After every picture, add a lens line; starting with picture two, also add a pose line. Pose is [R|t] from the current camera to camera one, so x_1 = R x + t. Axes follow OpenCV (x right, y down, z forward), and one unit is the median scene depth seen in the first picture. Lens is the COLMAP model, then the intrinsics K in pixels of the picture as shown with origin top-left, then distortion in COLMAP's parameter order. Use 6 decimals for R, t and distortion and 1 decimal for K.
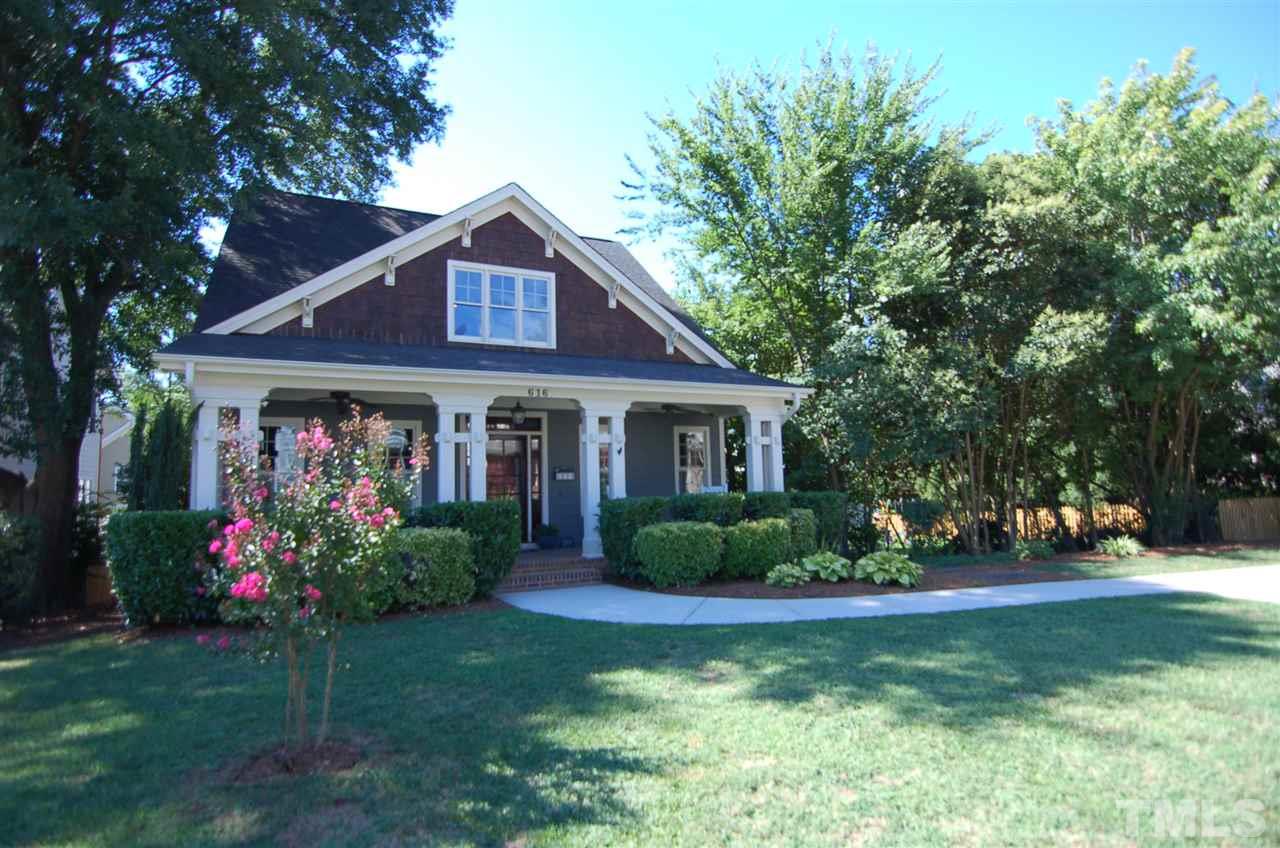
lens RADIAL K [[646.3, 0, 644.9], [0, 646.3, 427.8], [0, 0, 1]] dist [-0.010616, -0.007967]
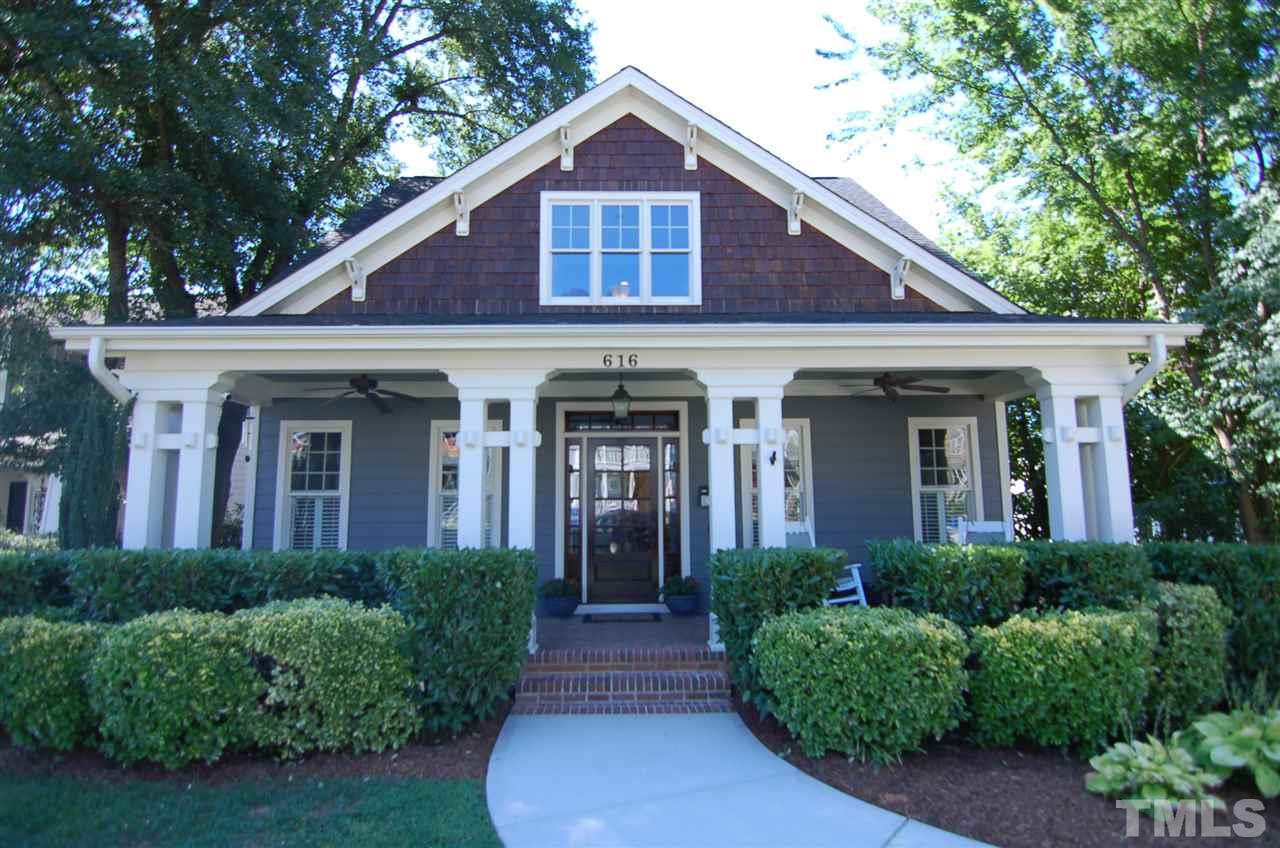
lens RADIAL K [[646.3, 0, 641.0], [0, 646.3, 440.6], [0, 0, 1]] dist [-0.010616, -0.007967]
pose [[0.905006, -0.026366, -0.424580, 0.081718], [0.024624, 0.999651, -0.009592, 0.020200], [0.424685, -0.001774, 0.905340, 0.386322]]
